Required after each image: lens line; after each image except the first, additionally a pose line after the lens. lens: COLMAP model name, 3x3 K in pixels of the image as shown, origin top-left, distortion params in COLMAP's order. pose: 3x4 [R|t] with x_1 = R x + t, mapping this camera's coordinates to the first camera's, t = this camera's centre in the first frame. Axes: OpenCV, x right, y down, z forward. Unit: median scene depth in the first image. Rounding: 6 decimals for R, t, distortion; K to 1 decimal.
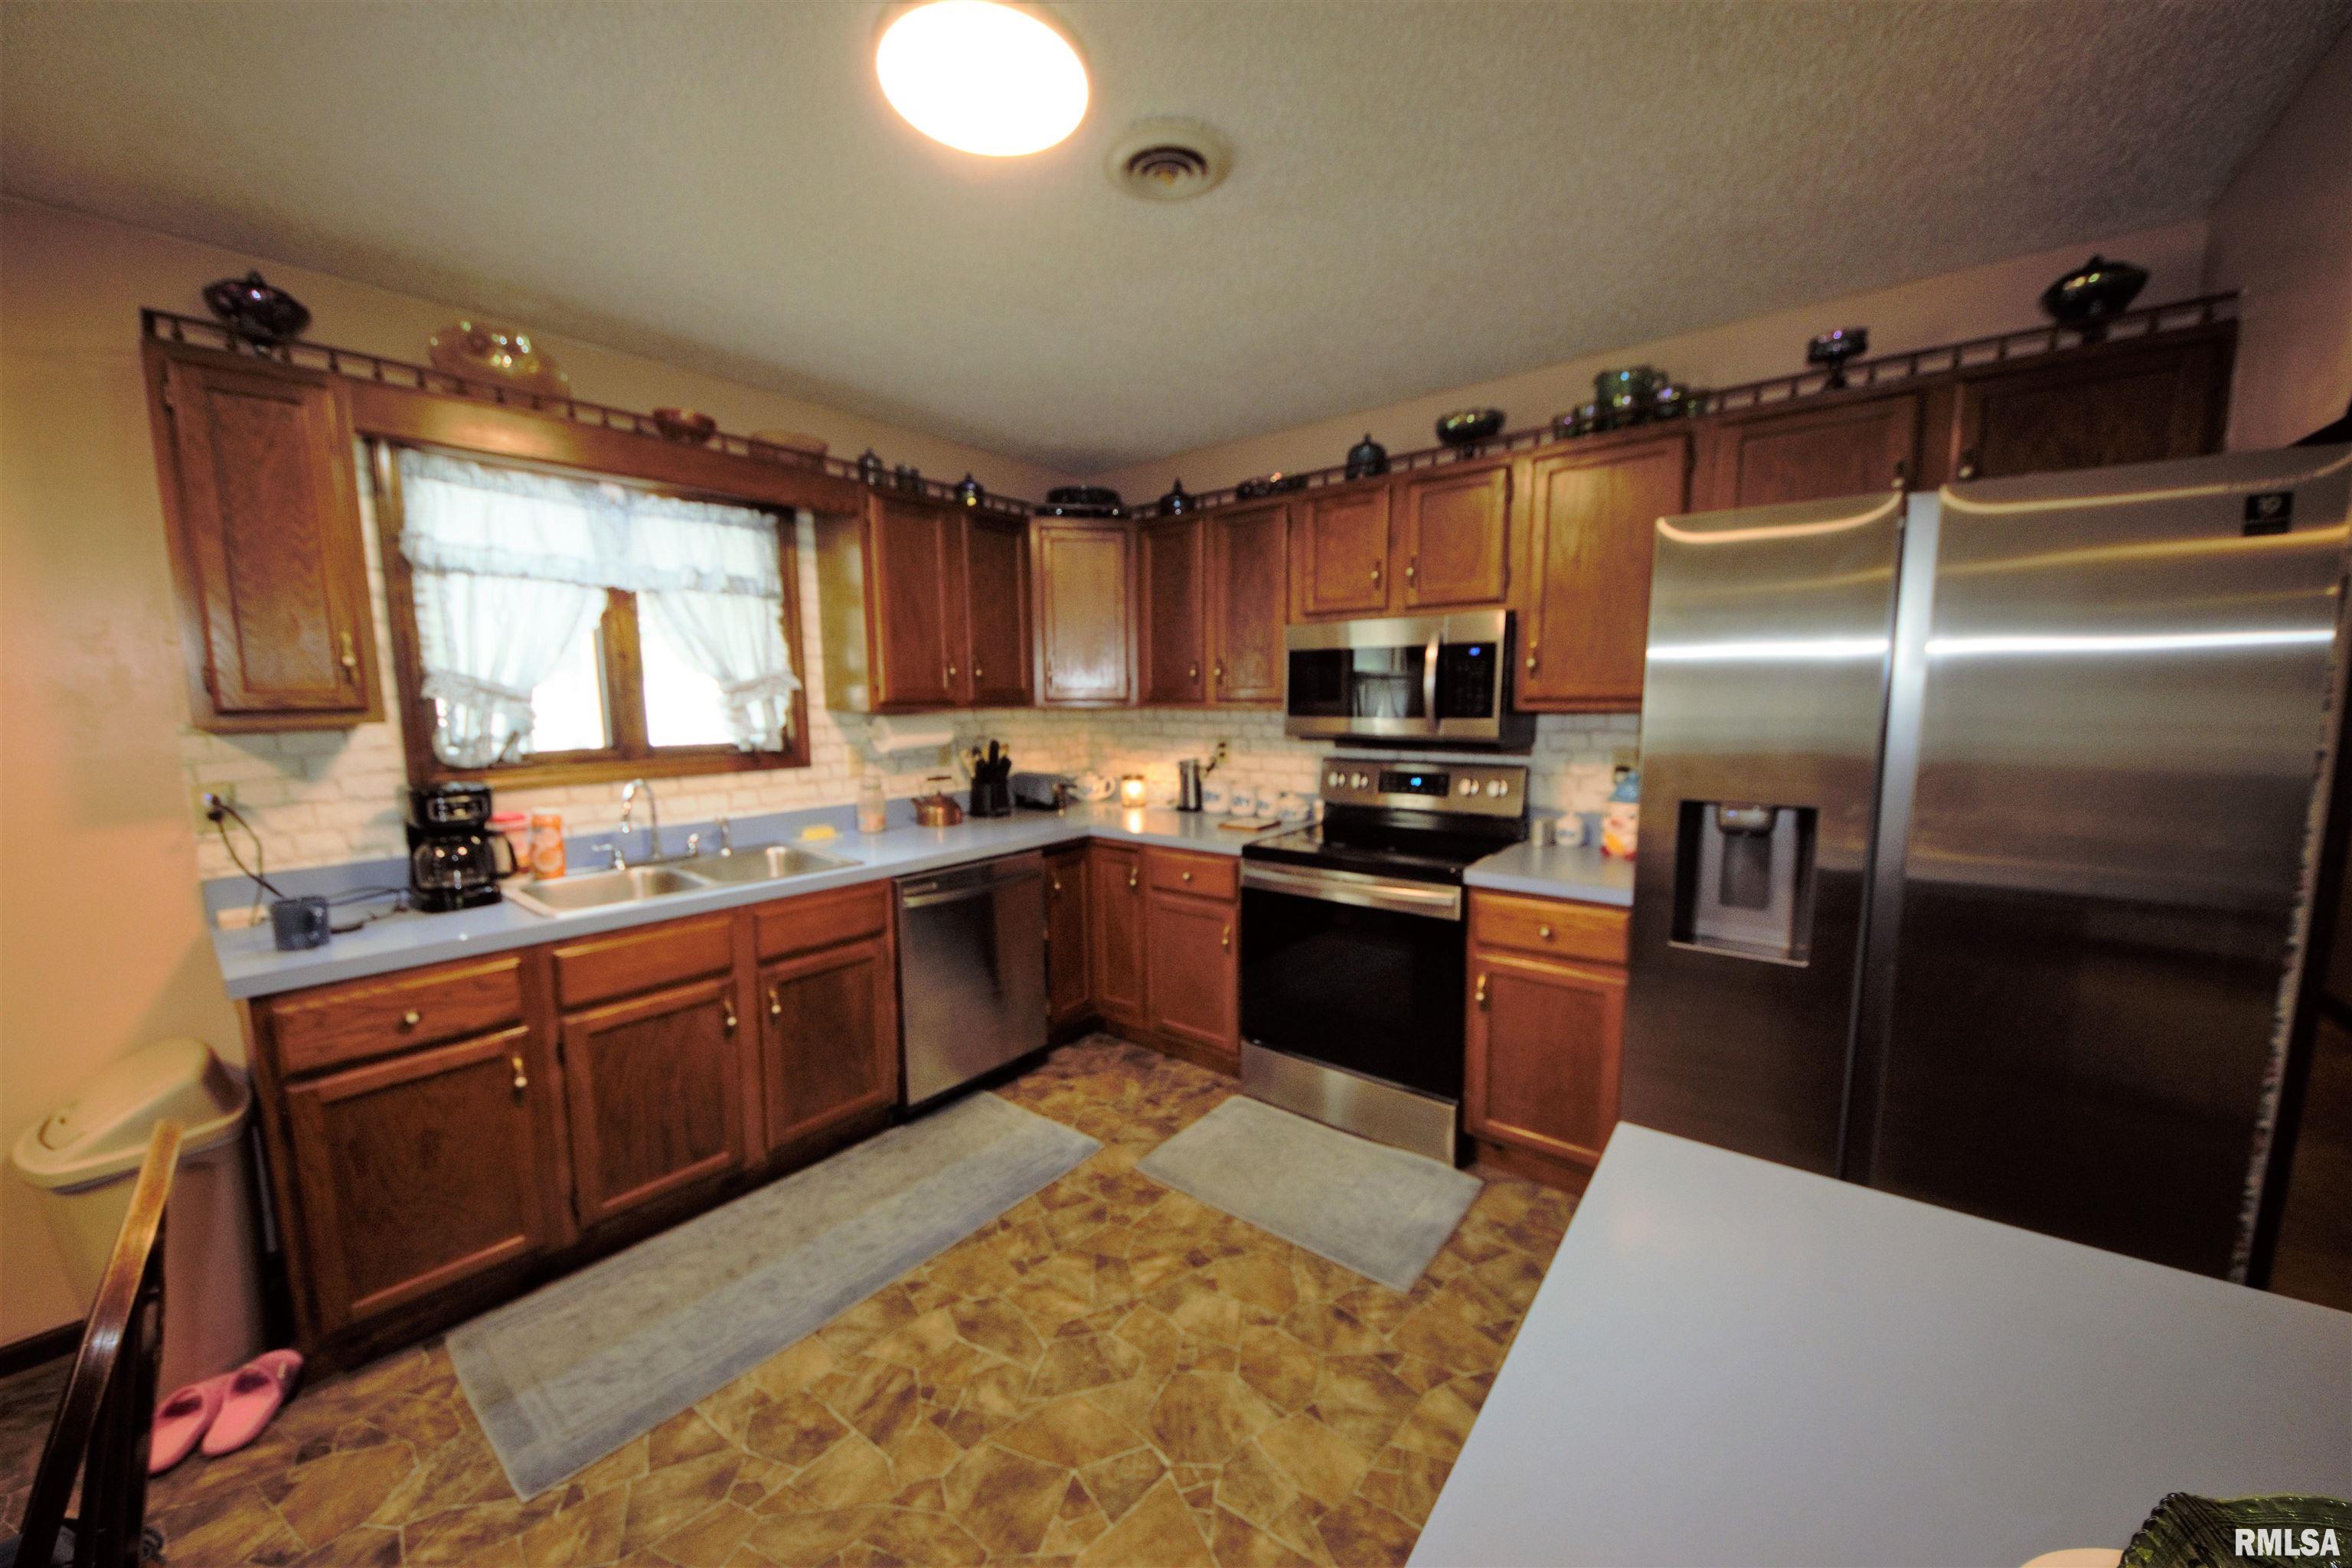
lens RADIAL K [[825.5, 0, 1169.5], [0, 825.5, 800.7], [0, 0, 1]] dist [0.005637, -0.000472]
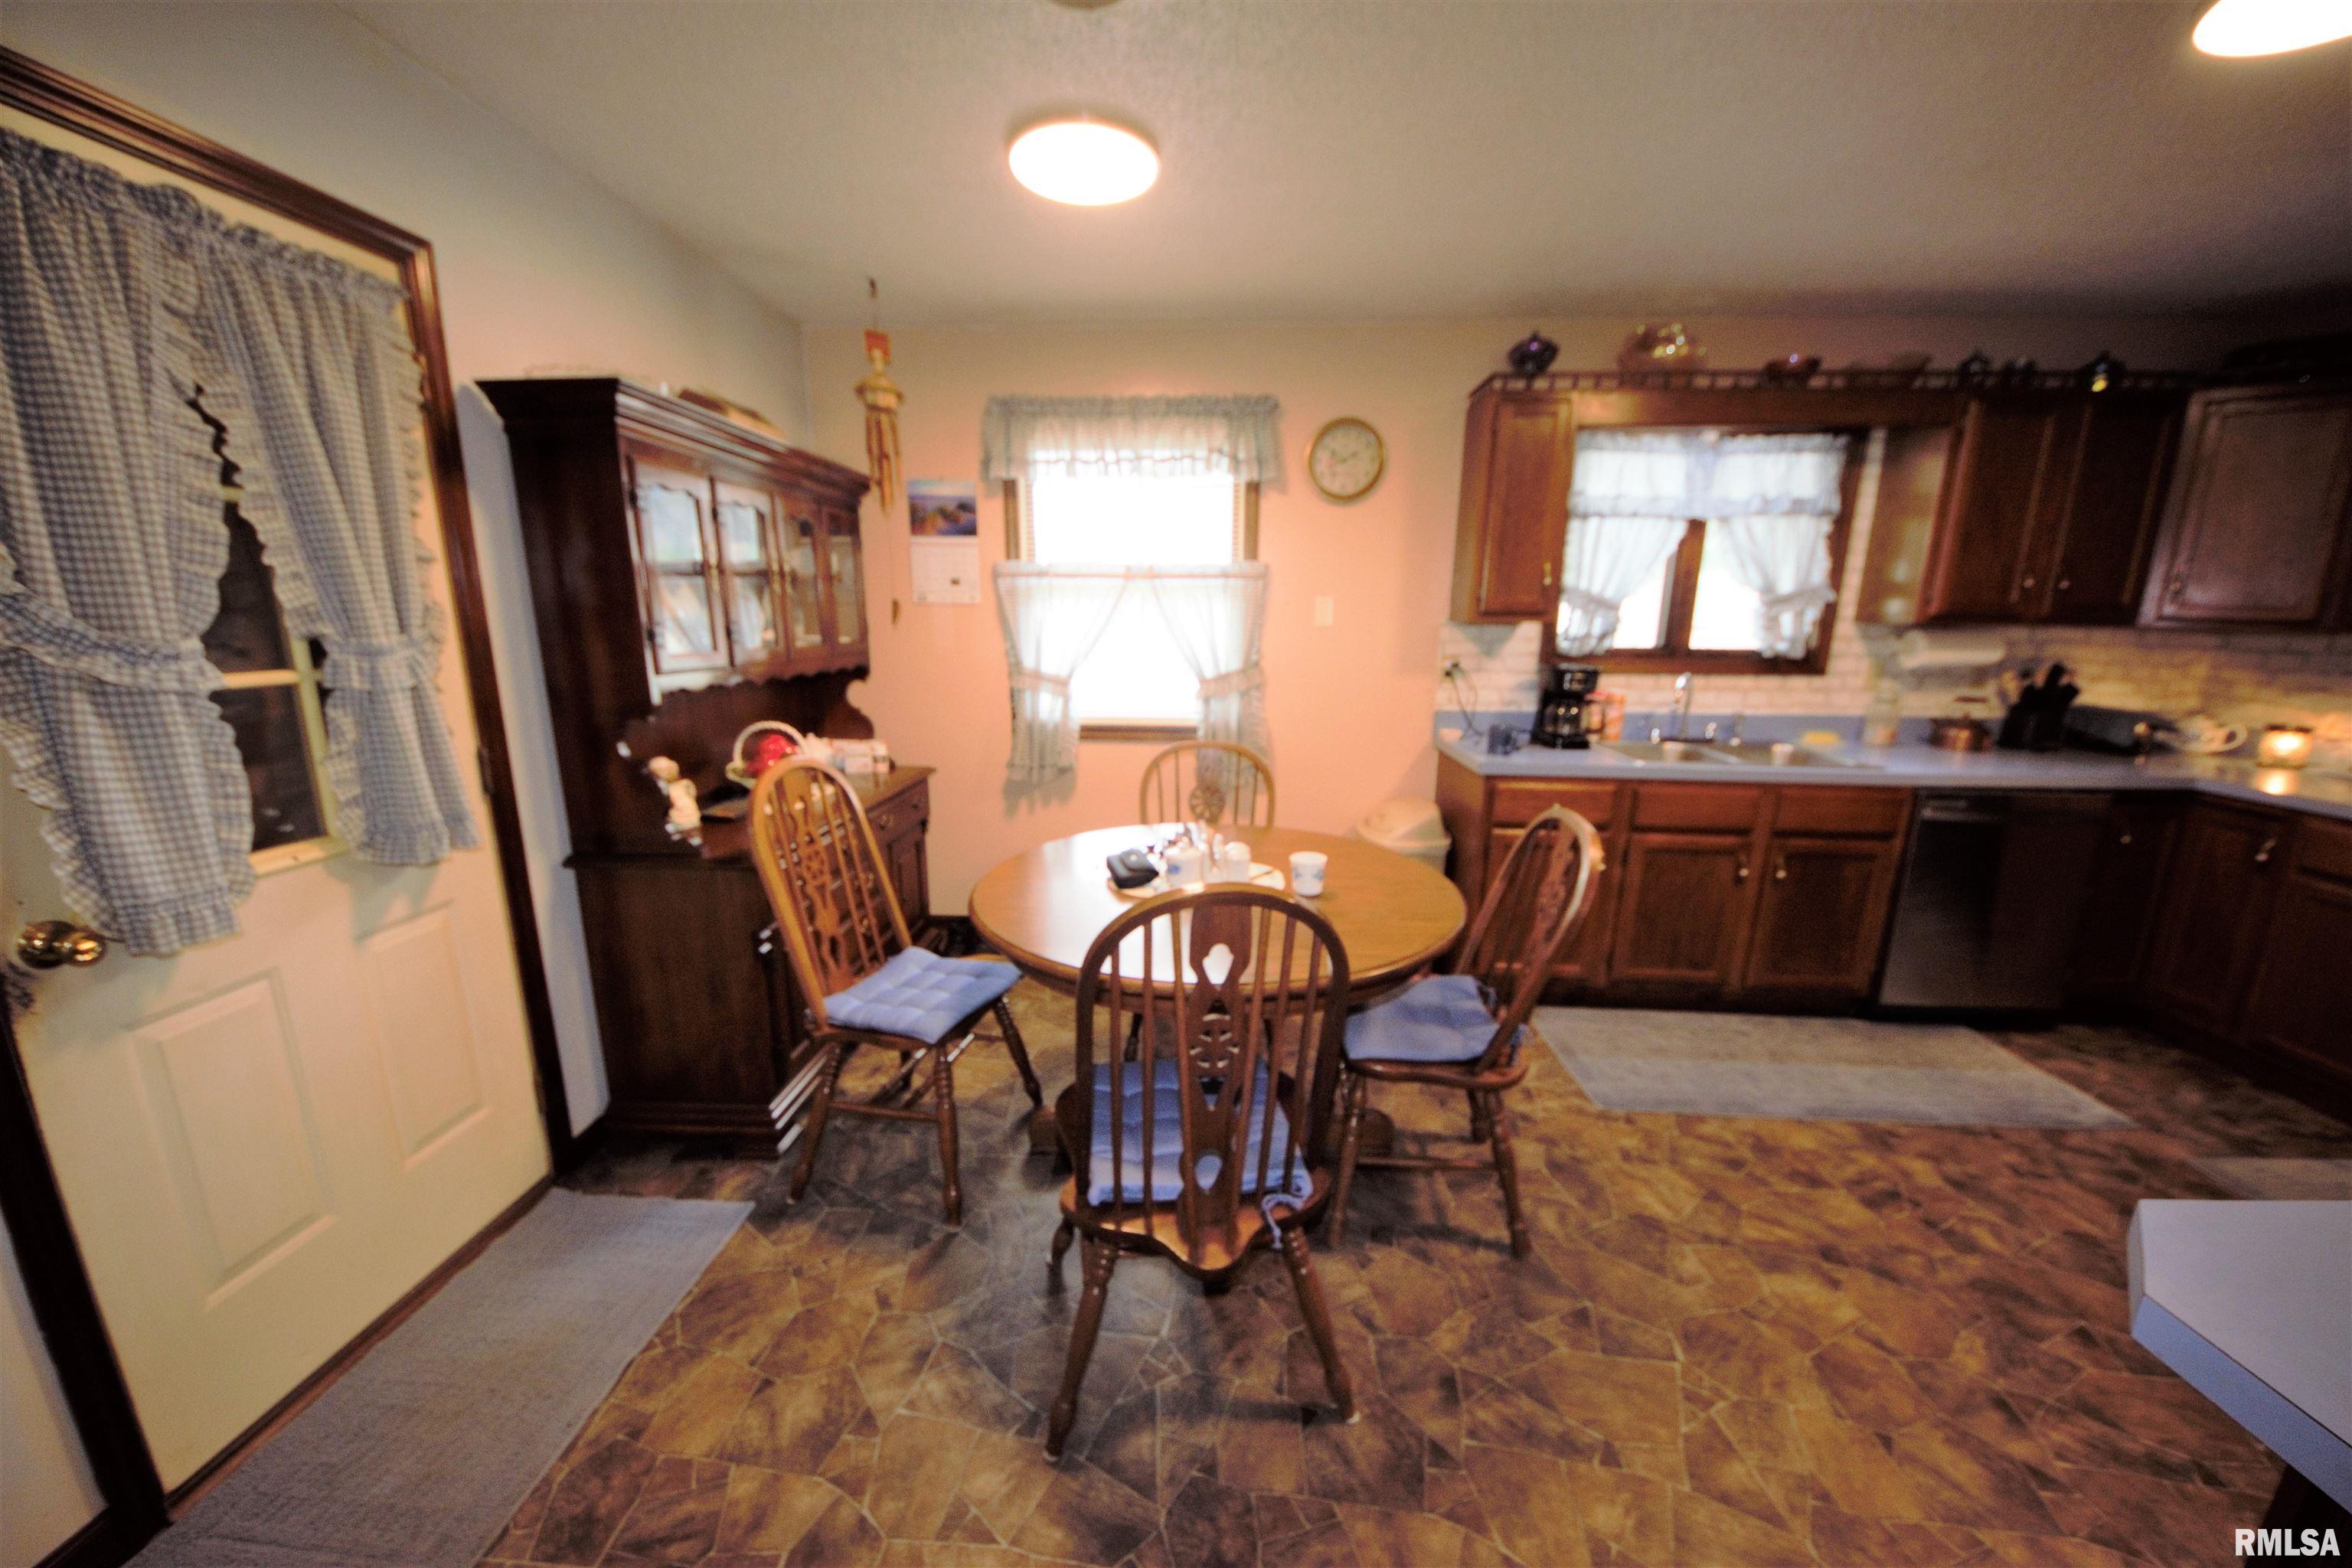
lens RADIAL K [[838.9, 0, 1155.3], [0, 838.9, 802.0], [0, 0, 1]] dist [-0.009044, -0.002675]
pose [[0.578873, 0.188810, -0.793257, -0.059066], [-0.115651, 0.981999, 0.149339, 0.066755], [0.807175, 0.005292, 0.590289, -0.381250]]
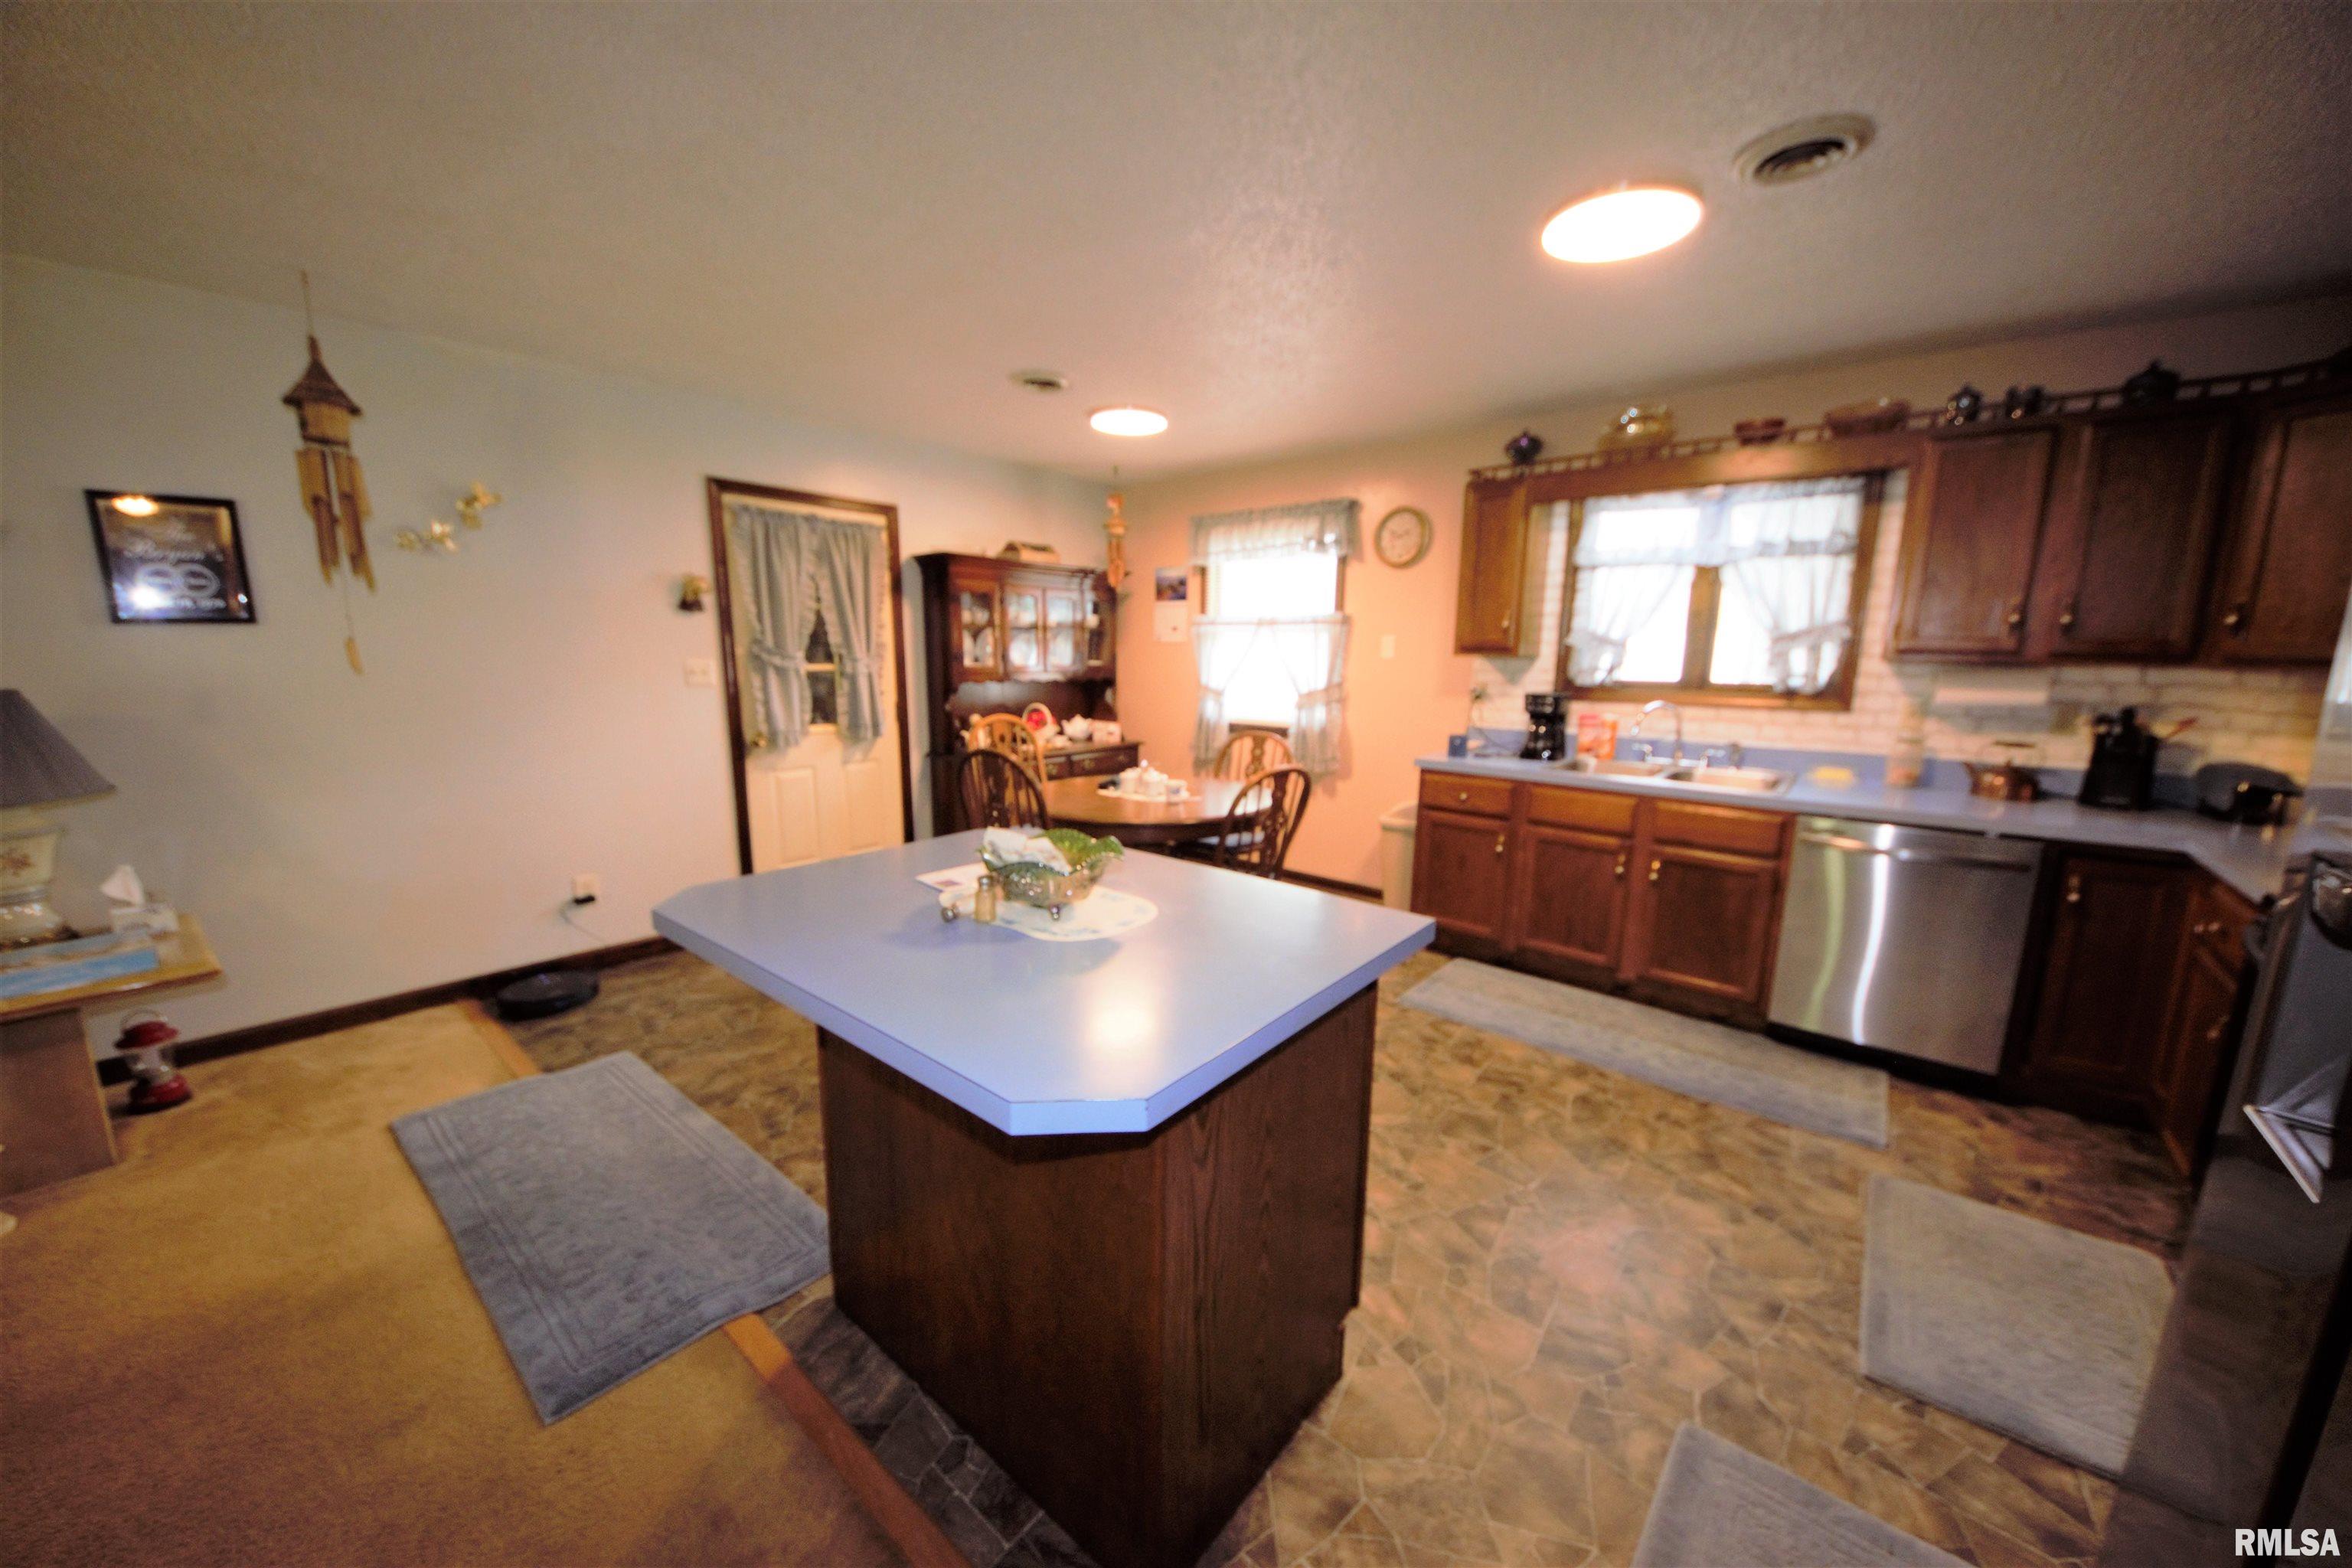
lens RADIAL K [[838.9, 0, 1163.9], [0, 838.9, 813.3], [0, 0, 1]] dist [-0.009044, -0.002675]
pose [[-0.043625, 0.200282, -0.978766, 0.778326], [-0.138945, 0.968962, 0.204469, -0.014192], [0.989339, 0.144914, -0.014443, 0.185430]]
